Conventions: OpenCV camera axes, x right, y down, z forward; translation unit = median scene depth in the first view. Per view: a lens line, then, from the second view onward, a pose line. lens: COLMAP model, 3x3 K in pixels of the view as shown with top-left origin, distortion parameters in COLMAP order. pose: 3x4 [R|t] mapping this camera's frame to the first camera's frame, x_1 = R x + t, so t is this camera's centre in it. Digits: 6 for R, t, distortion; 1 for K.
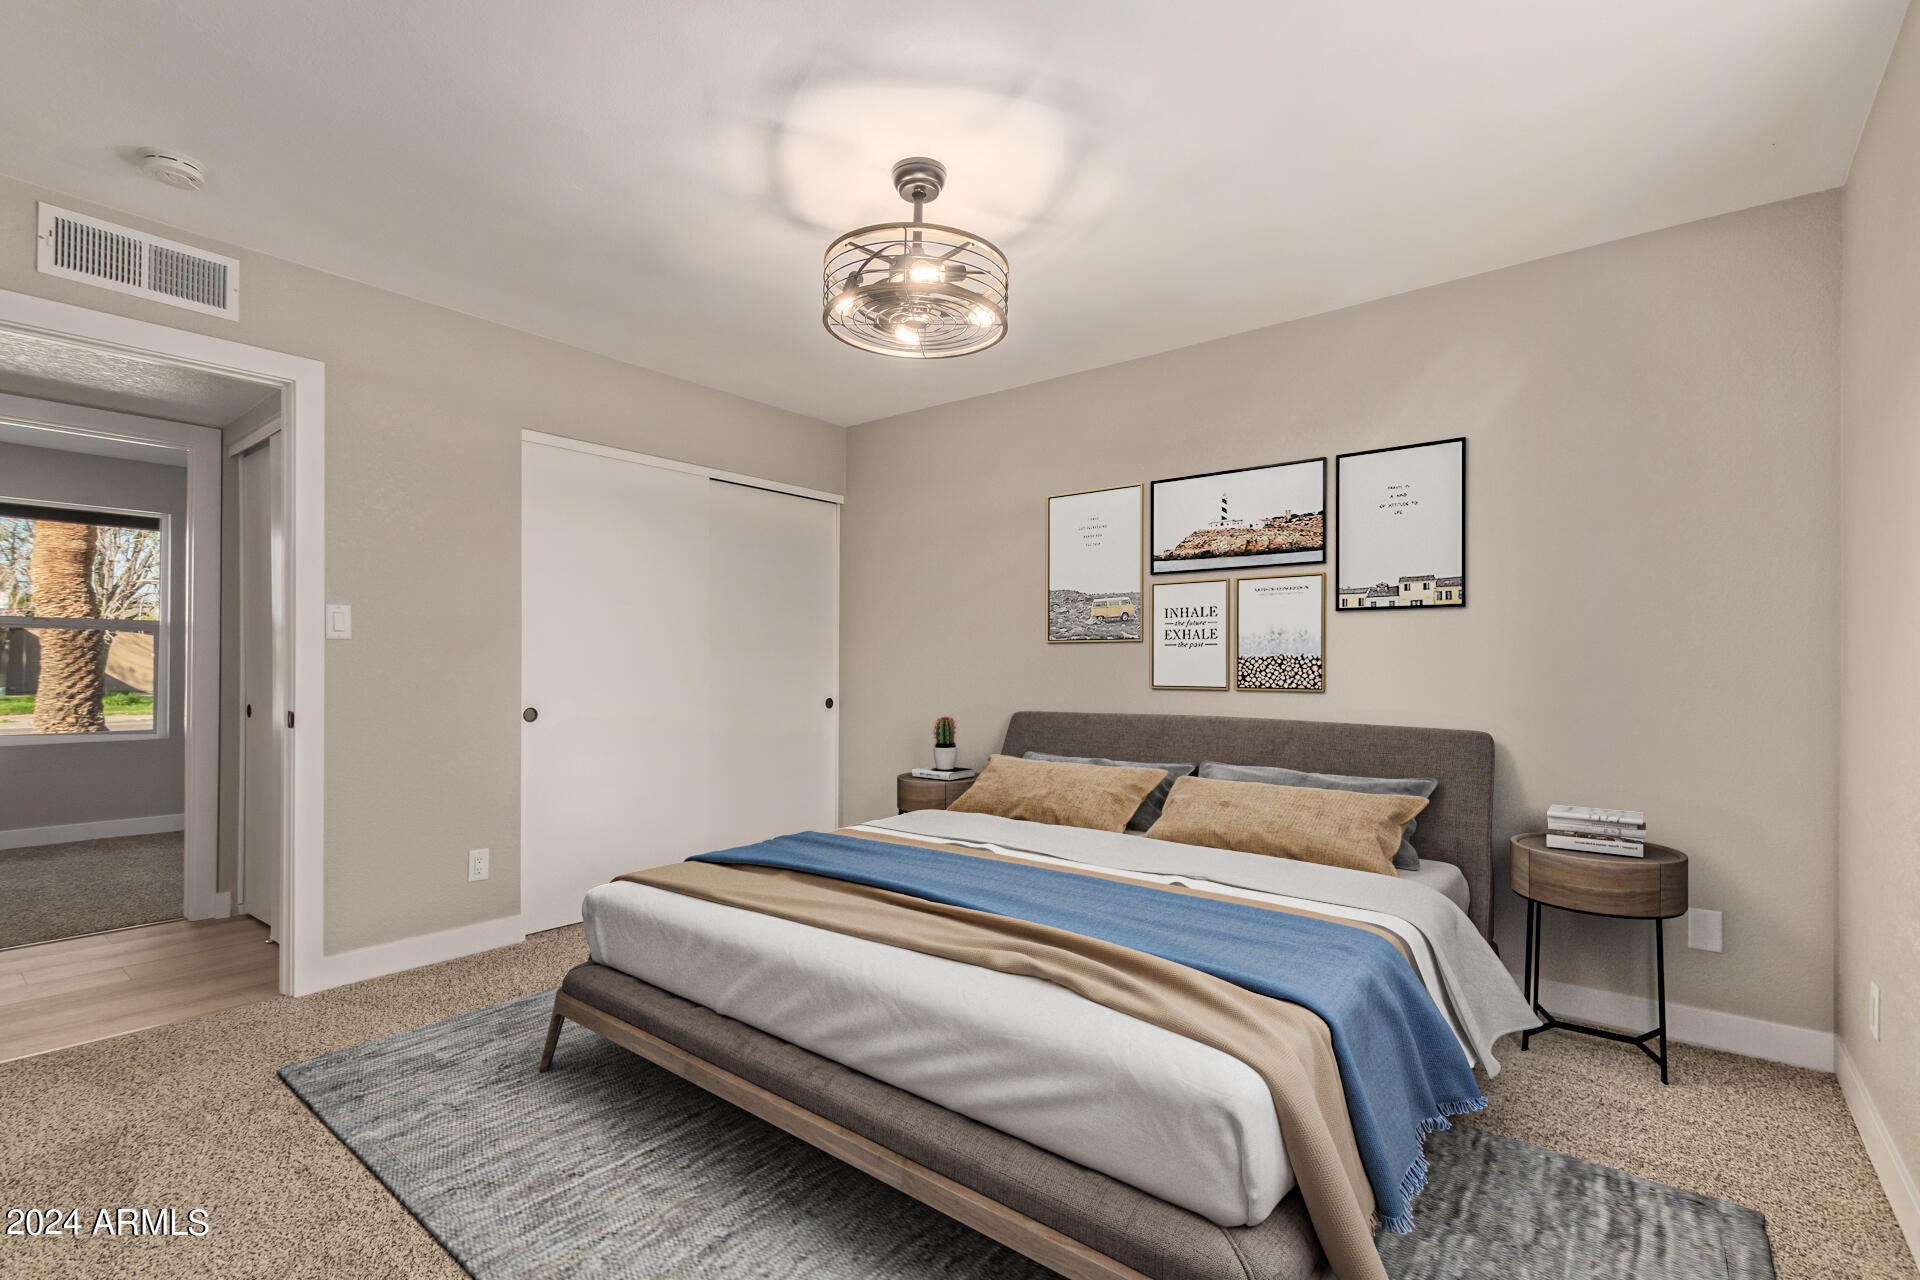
lens RADIAL K [[869.4, 0, 967.0], [0, 869.4, 650.3], [0, 0, 1]] dist [-0.000788, -0.000032]
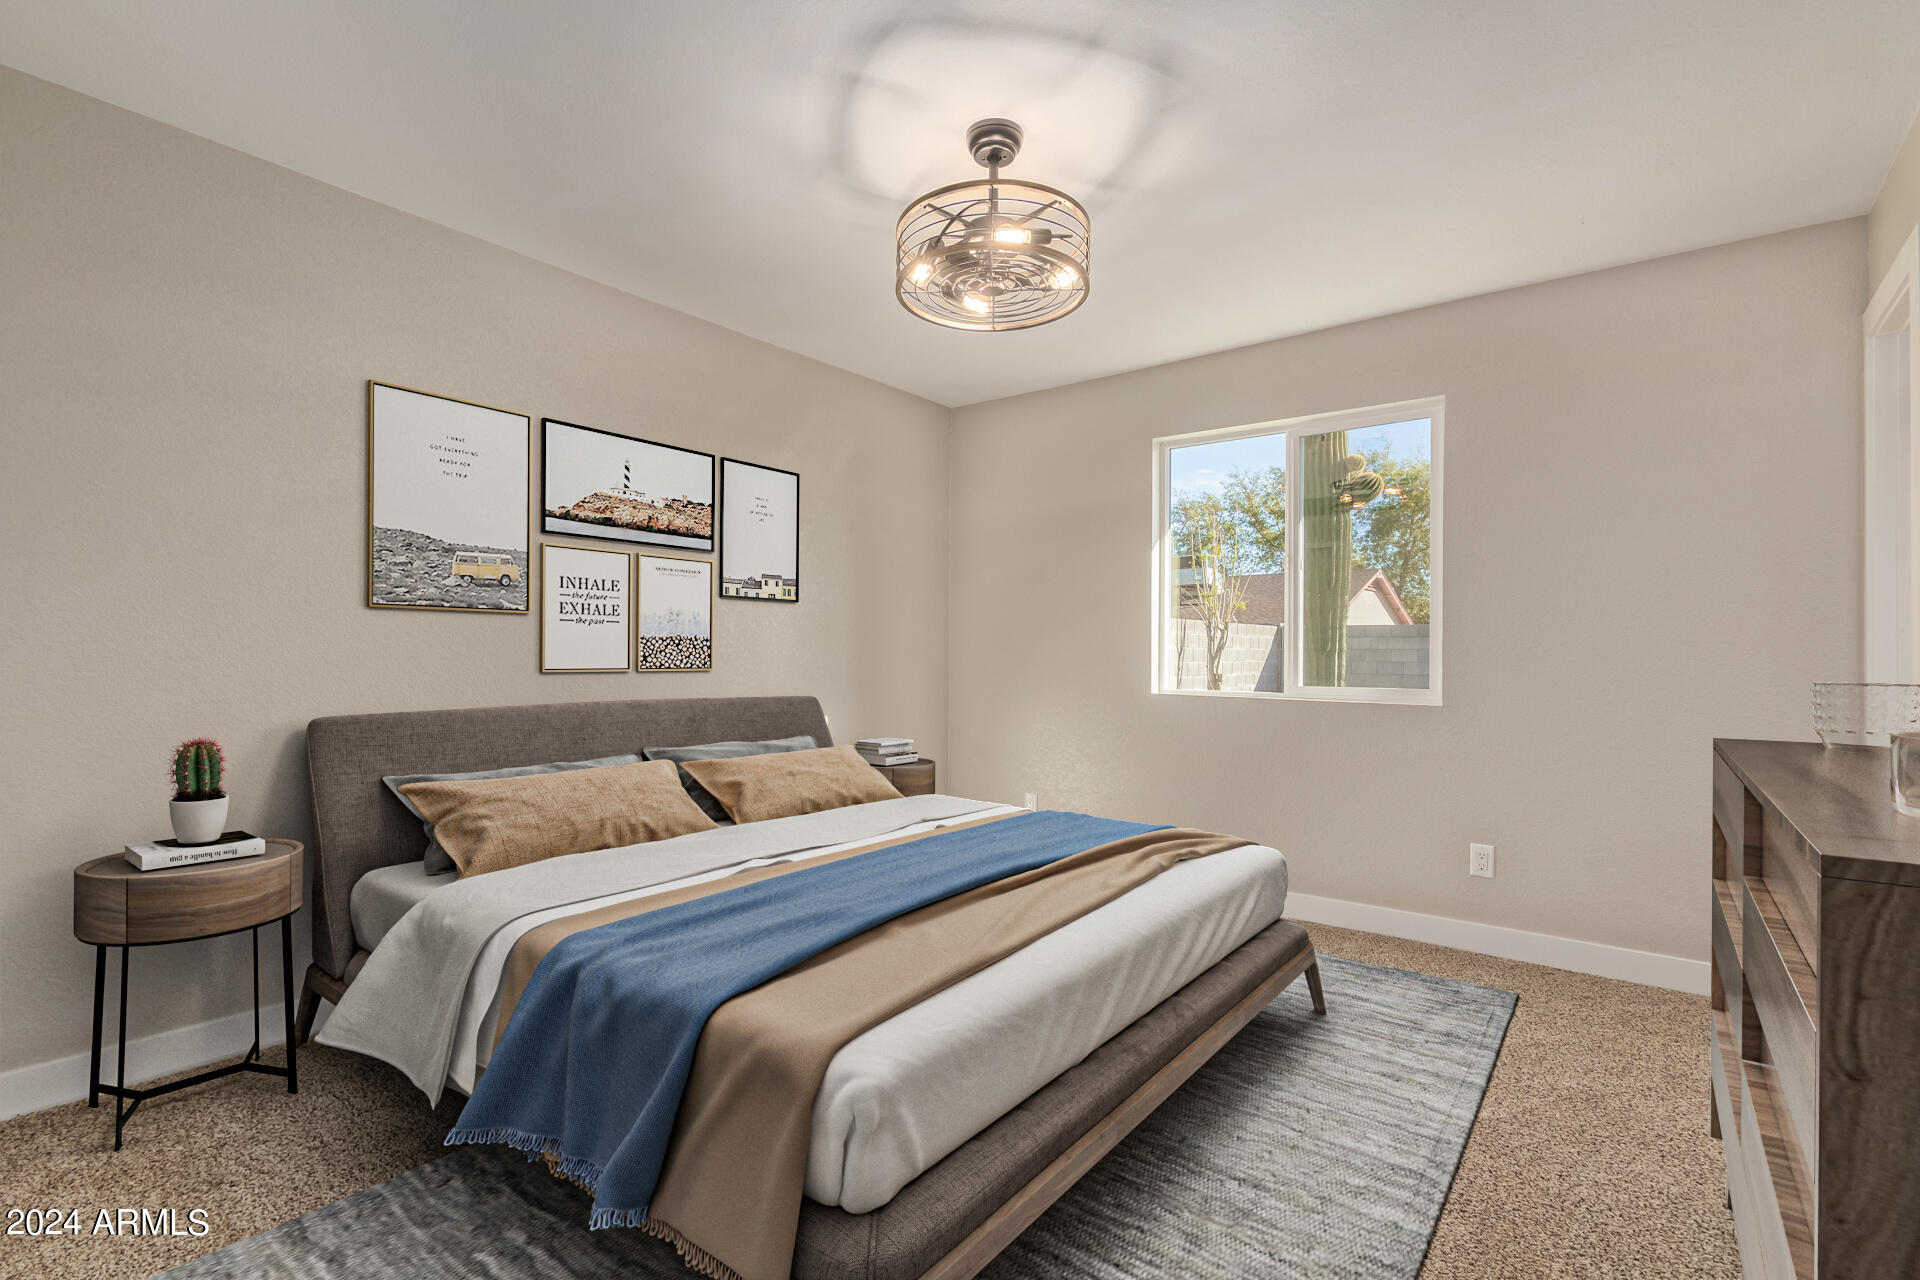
lens RADIAL K [[869.4, 0, 967.7], [0, 869.4, 649.4], [0, 0, 1]] dist [-0.000788, -0.000032]
pose [[-0.013922, 0.005519, 0.999888, -0.638842], [-0.020630, 0.999770, -0.005806, 0.019708], [-0.999690, -0.020708, -0.013805, 0.648612]]
